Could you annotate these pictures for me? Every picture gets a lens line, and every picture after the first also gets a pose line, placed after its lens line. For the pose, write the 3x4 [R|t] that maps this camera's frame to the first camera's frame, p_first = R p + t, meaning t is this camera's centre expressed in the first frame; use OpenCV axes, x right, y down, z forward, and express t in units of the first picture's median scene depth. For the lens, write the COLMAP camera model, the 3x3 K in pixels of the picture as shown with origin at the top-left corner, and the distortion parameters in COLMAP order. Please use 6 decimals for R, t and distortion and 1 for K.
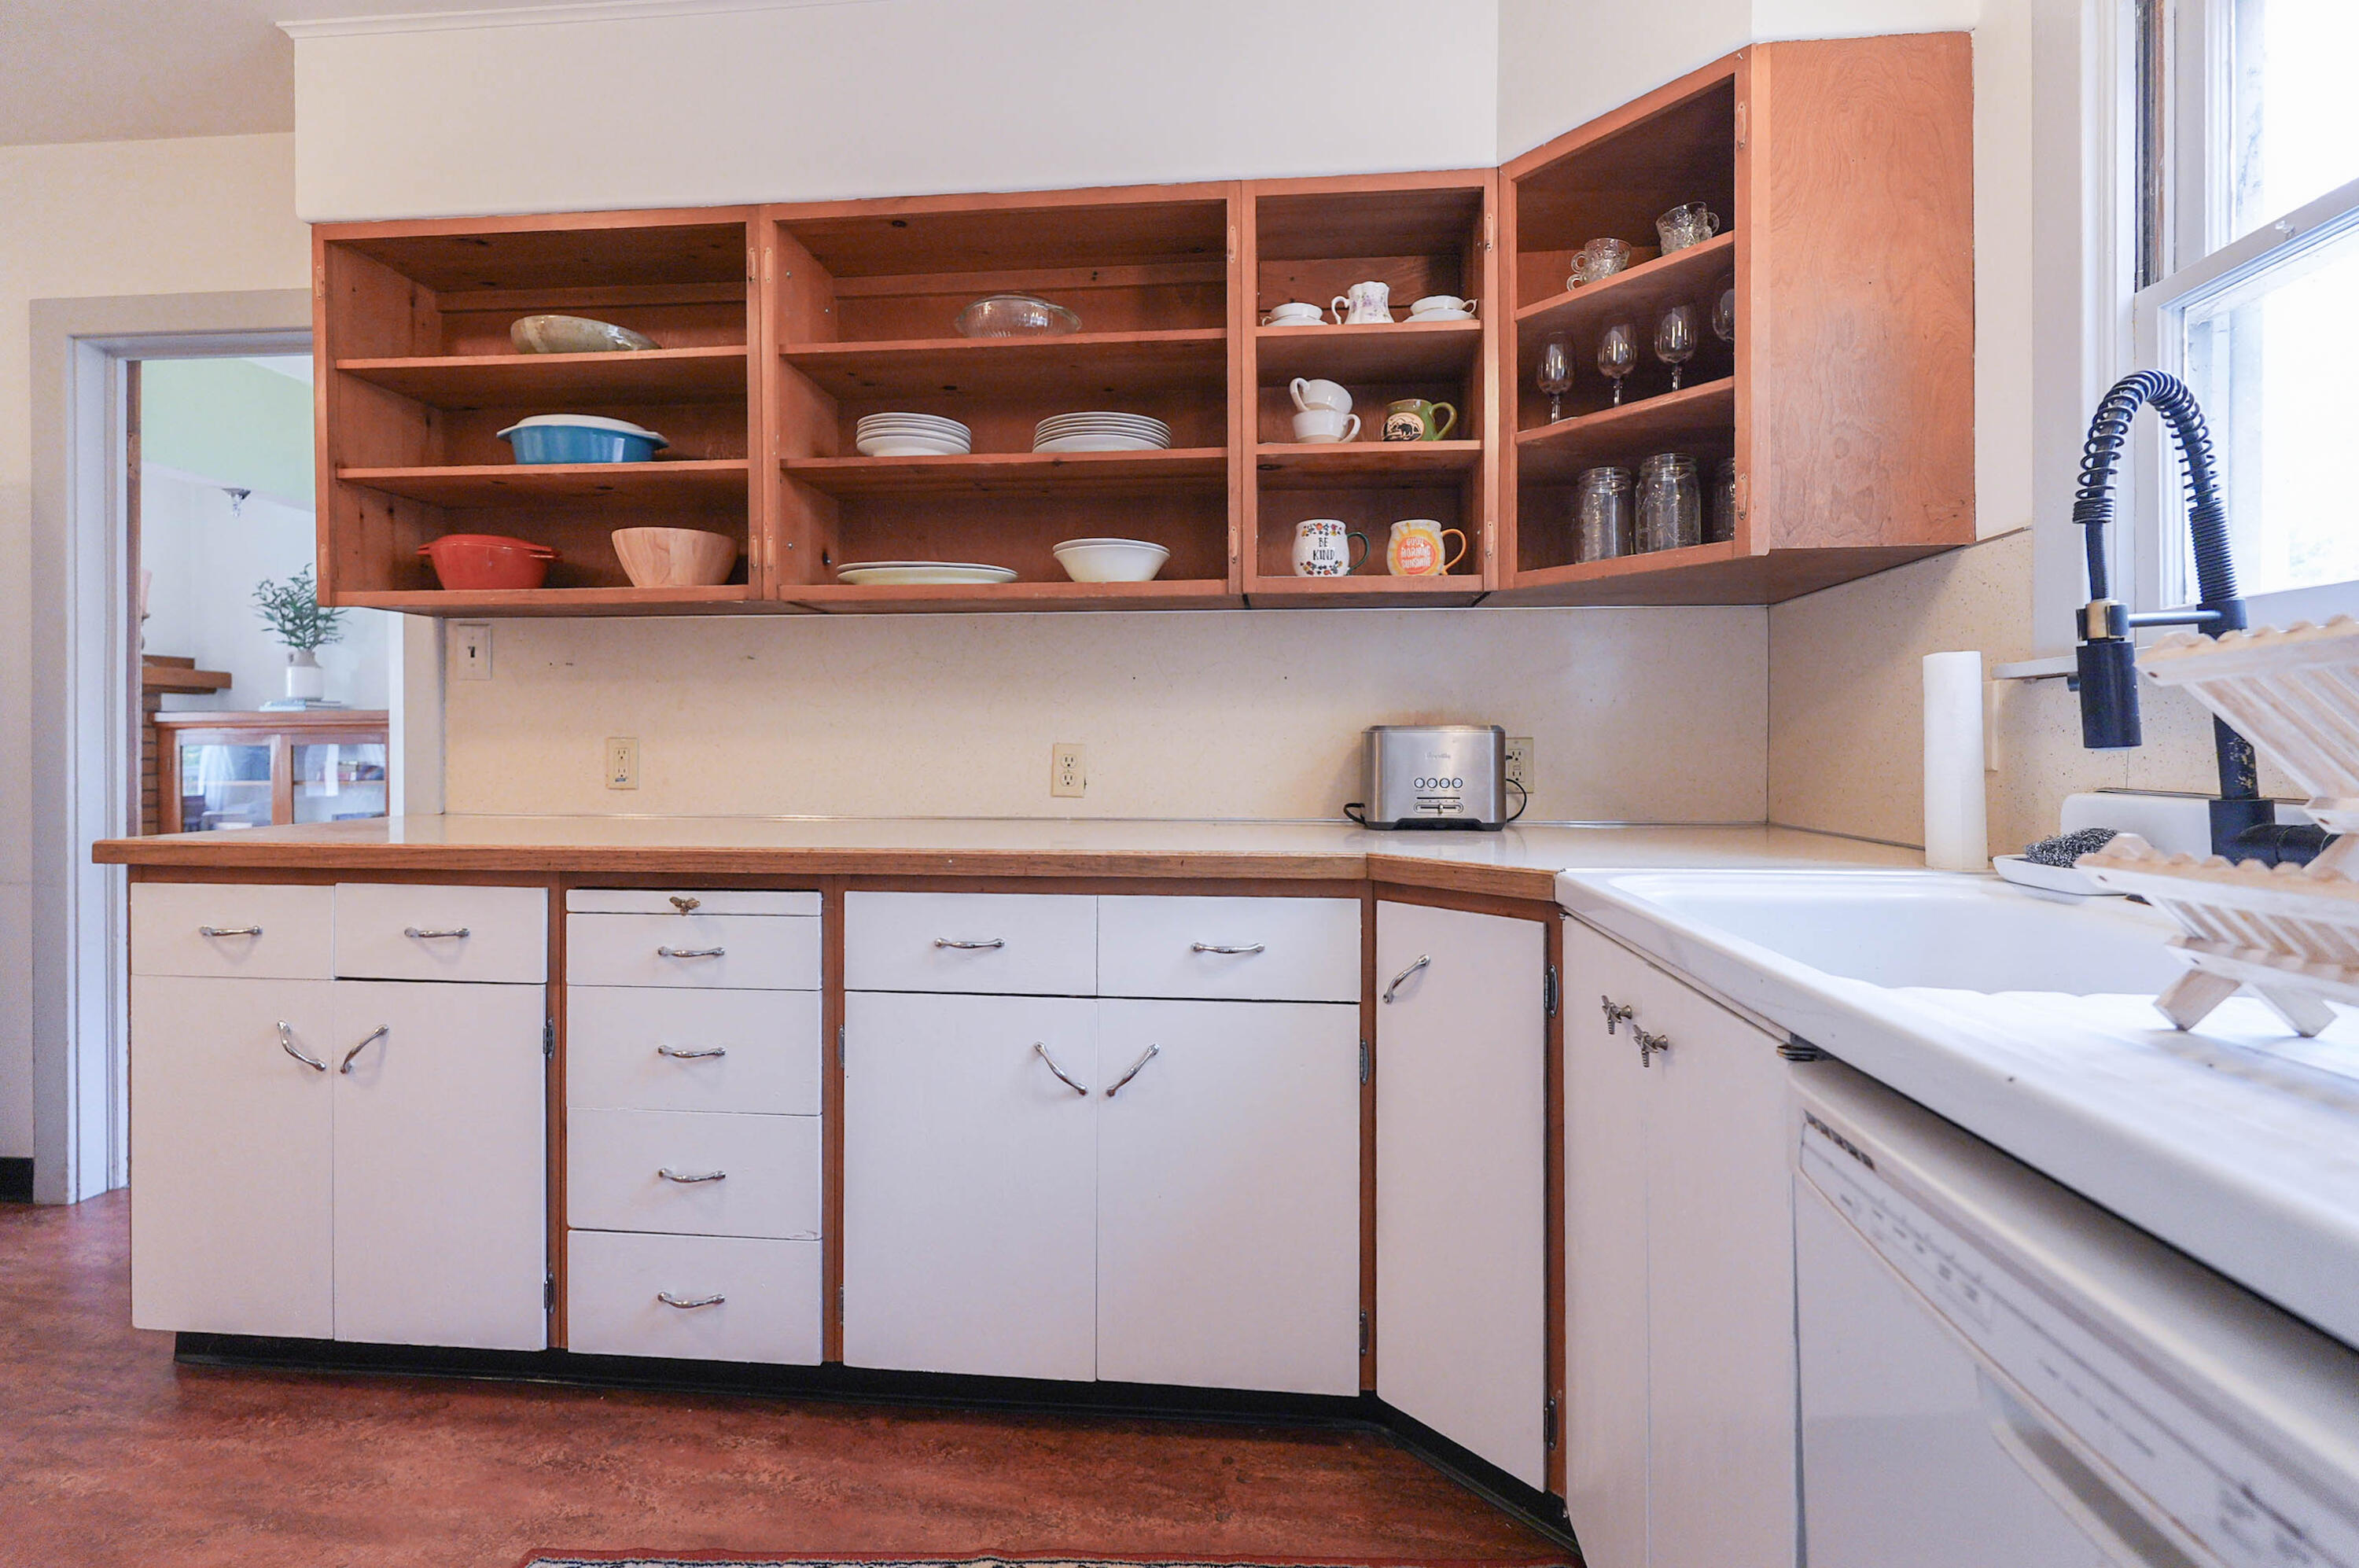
lens RADIAL K [[1036.5, 0, 1183.4], [0, 1036.5, 763.5], [0, 0, 1]] dist [0.004652, 0.000632]
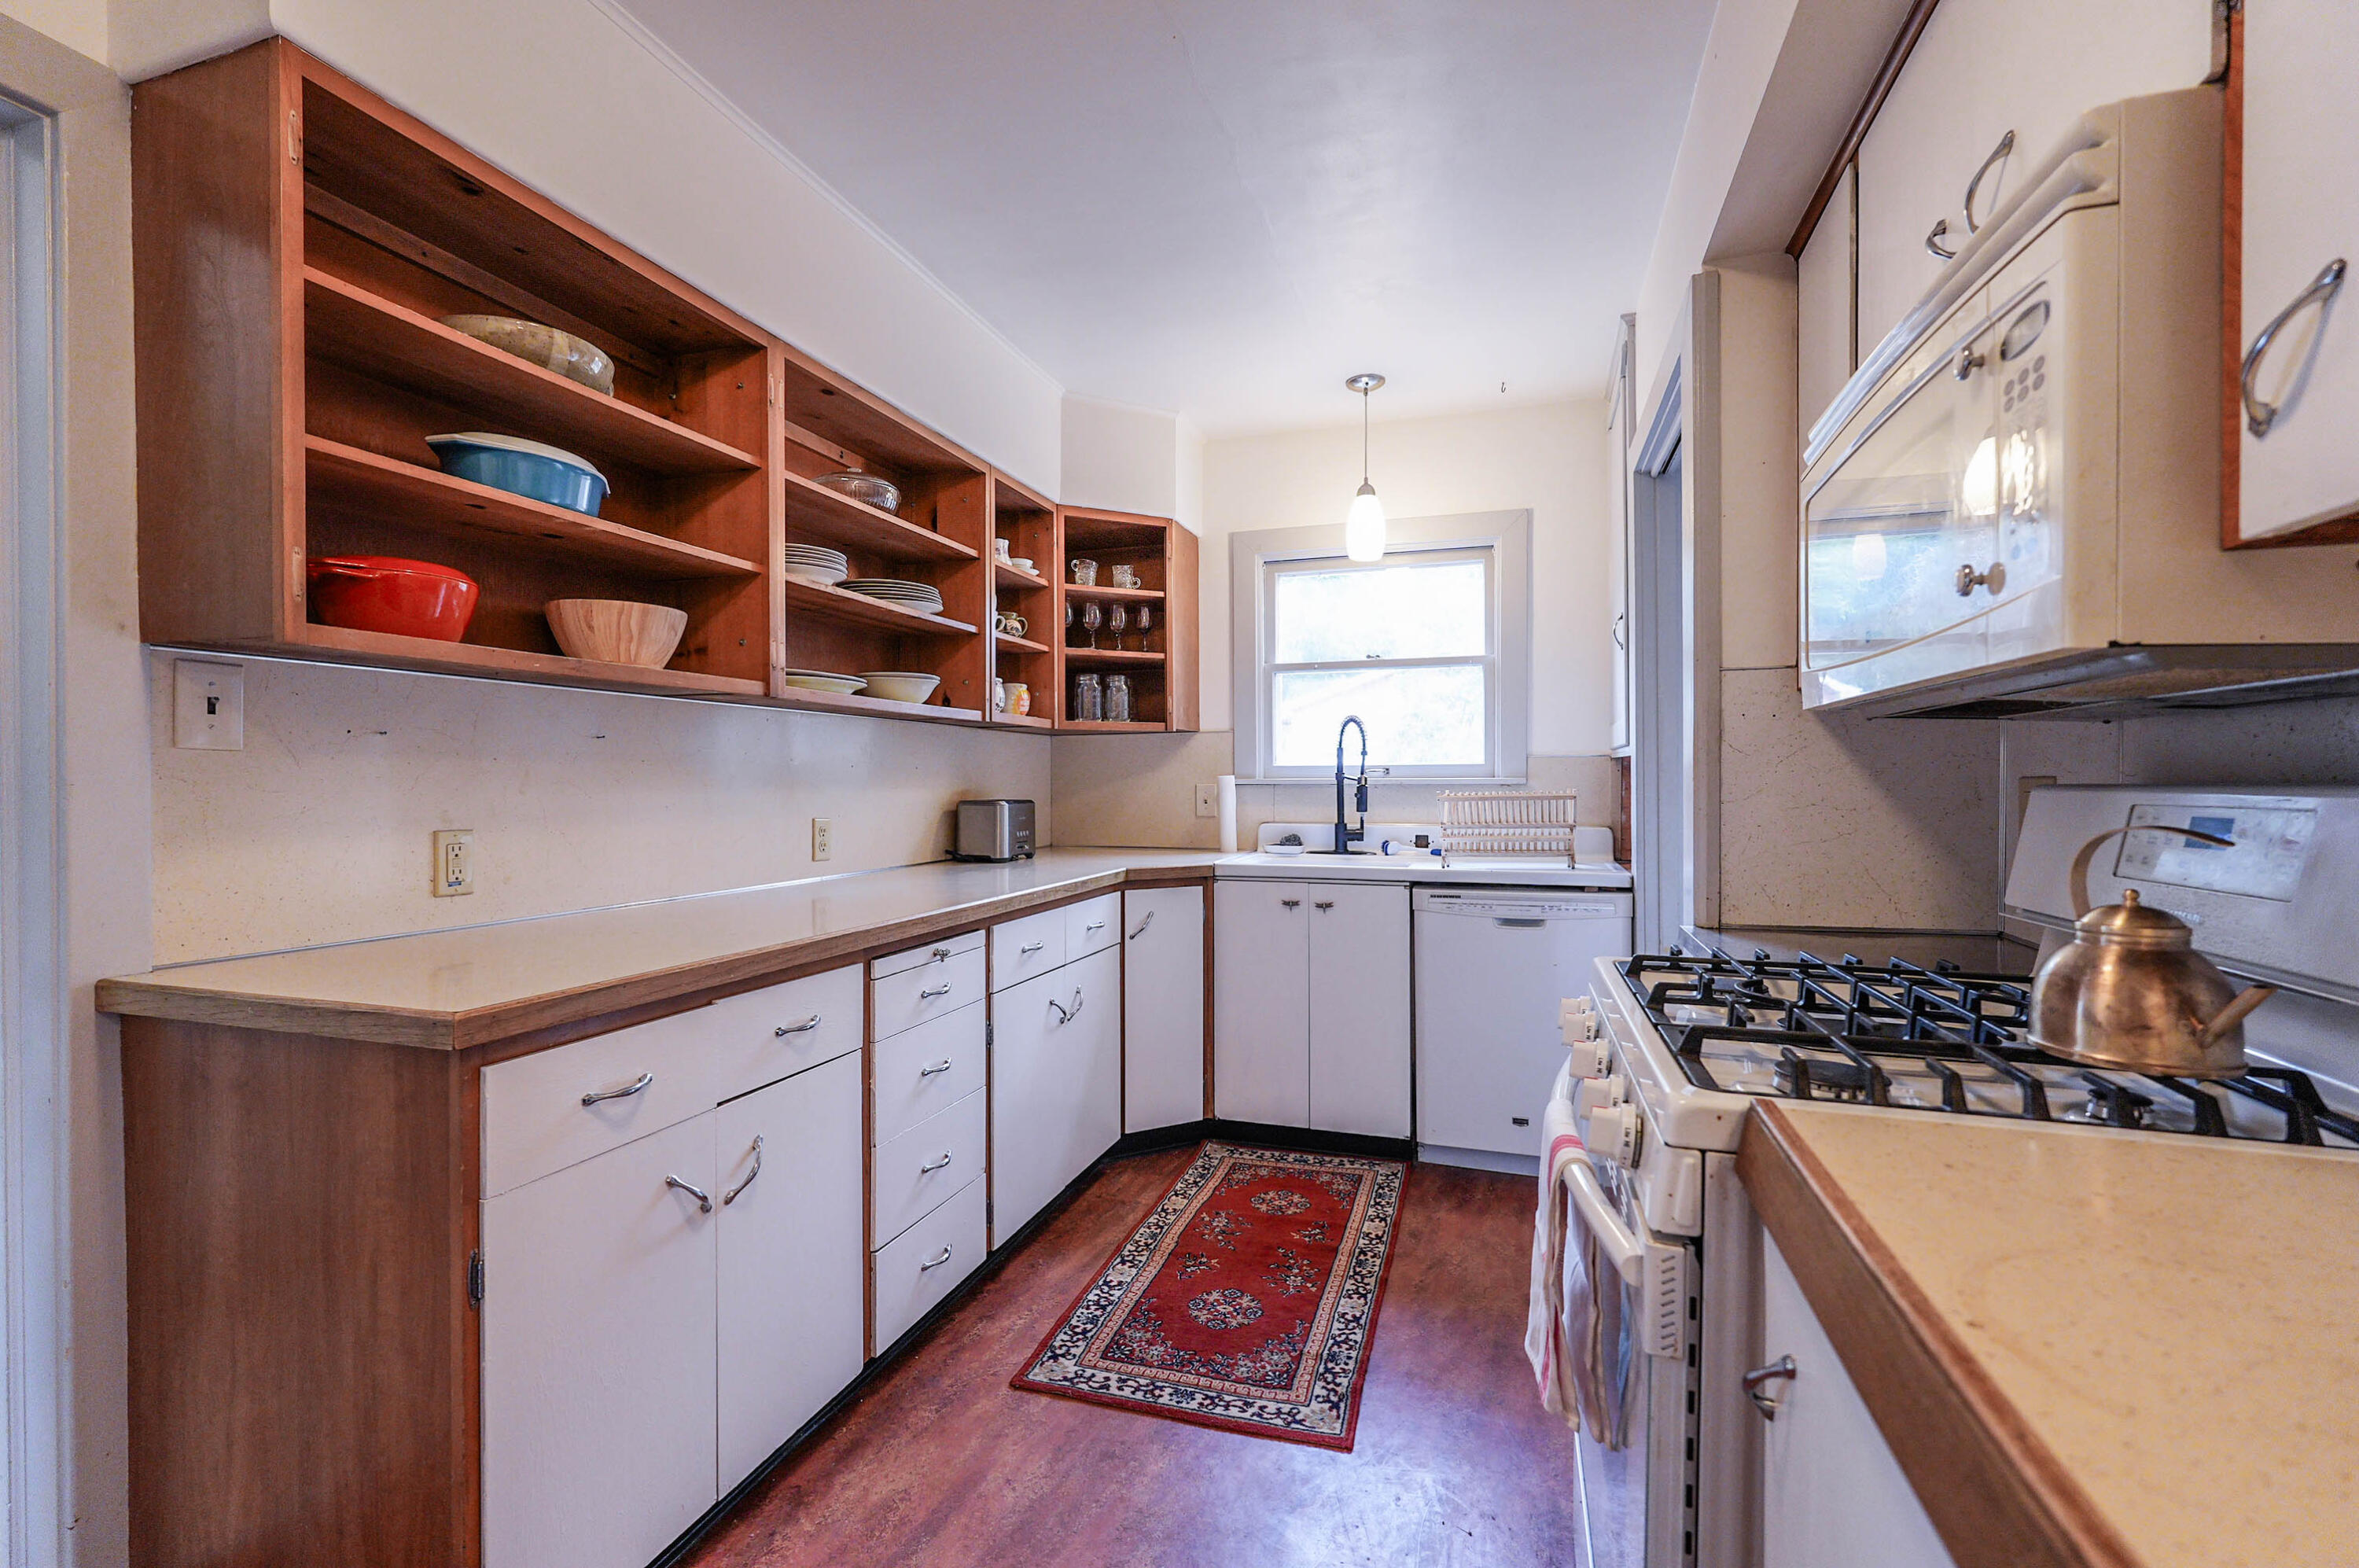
lens RADIAL K [[1036.5, 0, 1166.7], [0, 1036.5, 783.4], [0, 0, 1]] dist [0.004652, 0.000632]
pose [[0.238503, -0.005948, 0.971124, -1.596795], [0.011419, 0.999929, 0.003320, -0.075694], [-0.971075, 0.010297, 0.238554, 0.390235]]
